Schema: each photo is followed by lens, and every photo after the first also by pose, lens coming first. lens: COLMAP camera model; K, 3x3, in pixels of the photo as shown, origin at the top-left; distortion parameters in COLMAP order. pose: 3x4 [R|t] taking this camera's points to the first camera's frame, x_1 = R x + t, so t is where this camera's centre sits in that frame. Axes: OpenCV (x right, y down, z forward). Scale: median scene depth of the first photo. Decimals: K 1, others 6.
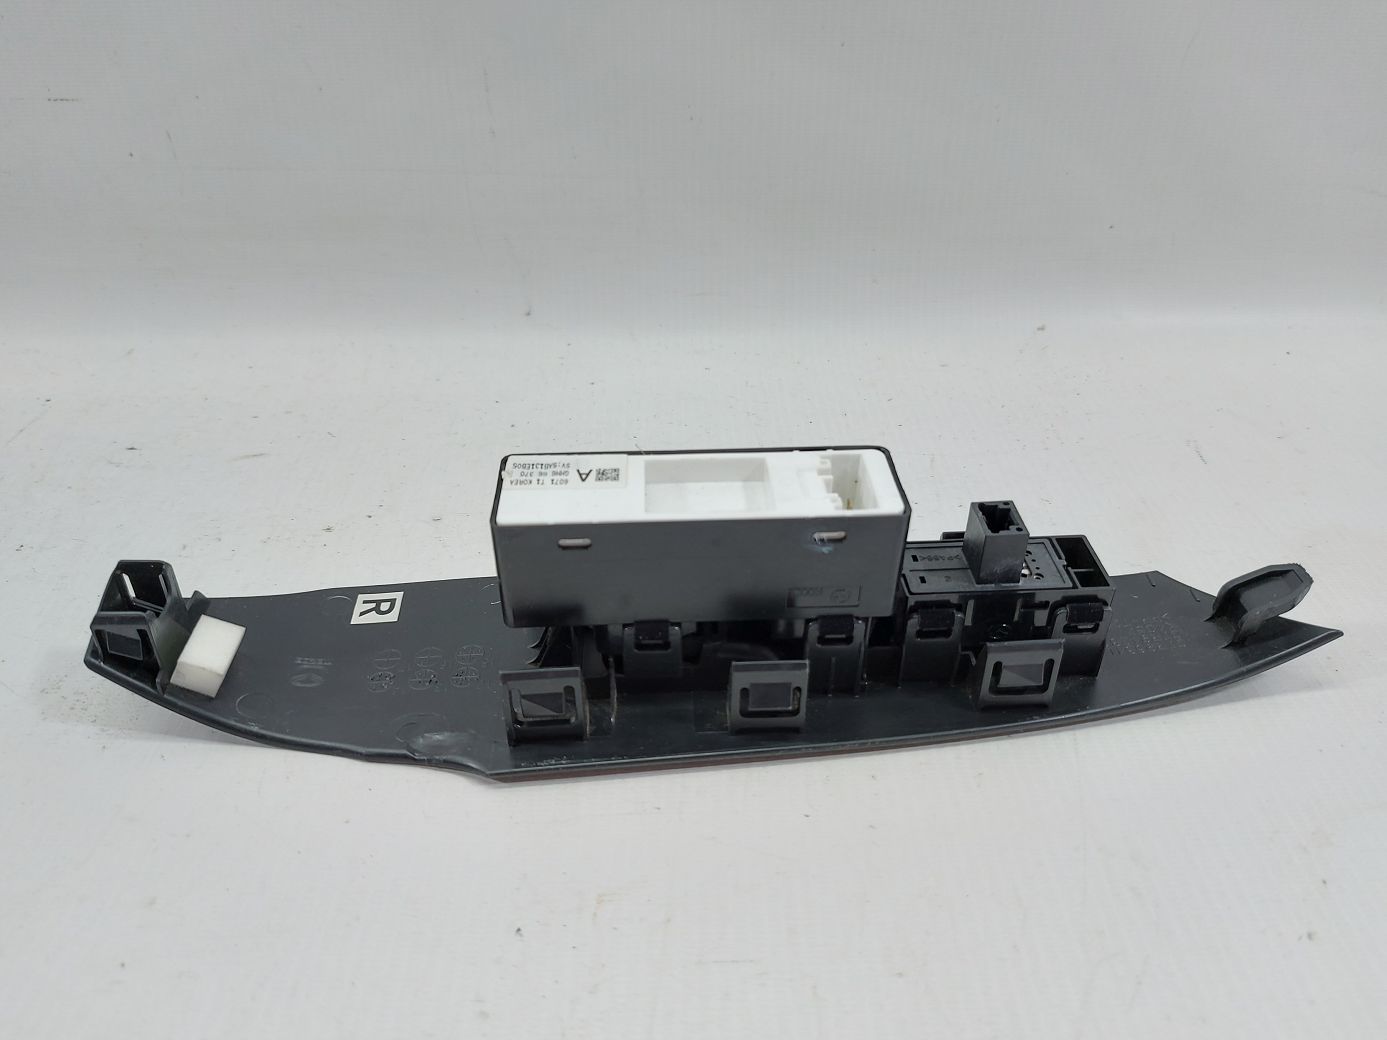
lens RADIAL K [[946.1, 0, 719.2], [0, 946.1, 484.2], [0, 0, 1]] dist [-0.003013, -0.064637]
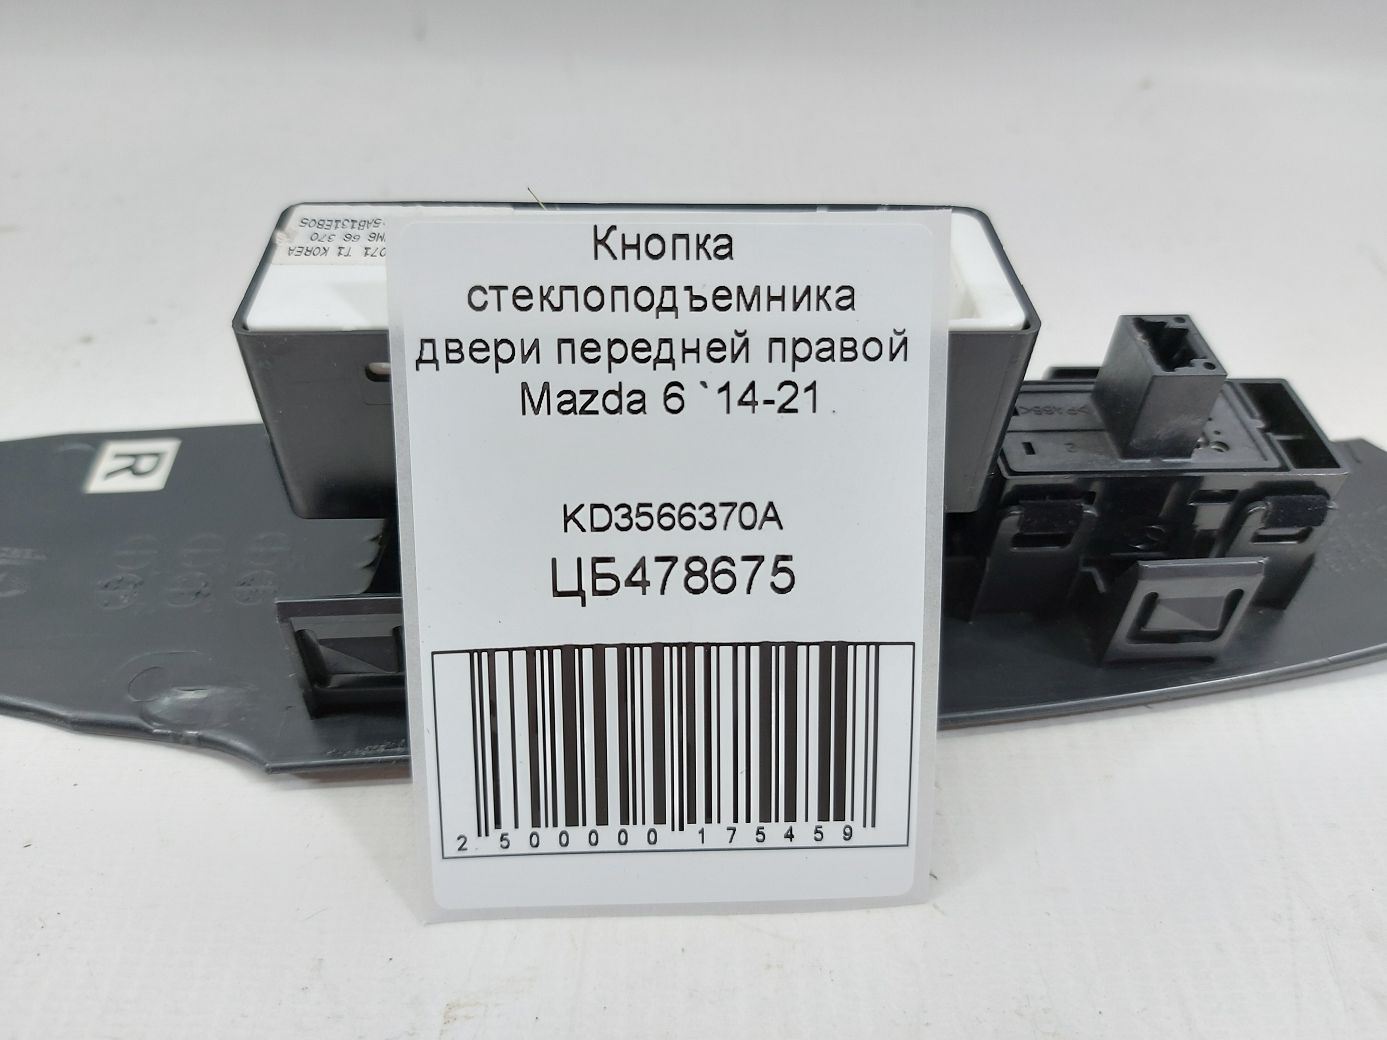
lens RADIAL K [[946.1, 0, 719.2], [0, 946.1, 484.2], [0, 0, 1]] dist [-0.003013, -0.064637]
pose [[0.999111, 0.021748, 0.036104, 0.005339], [-0.027817, 0.983787, 0.177170, 0.025835], [-0.031666, -0.178017, 0.983518, 0.436700]]
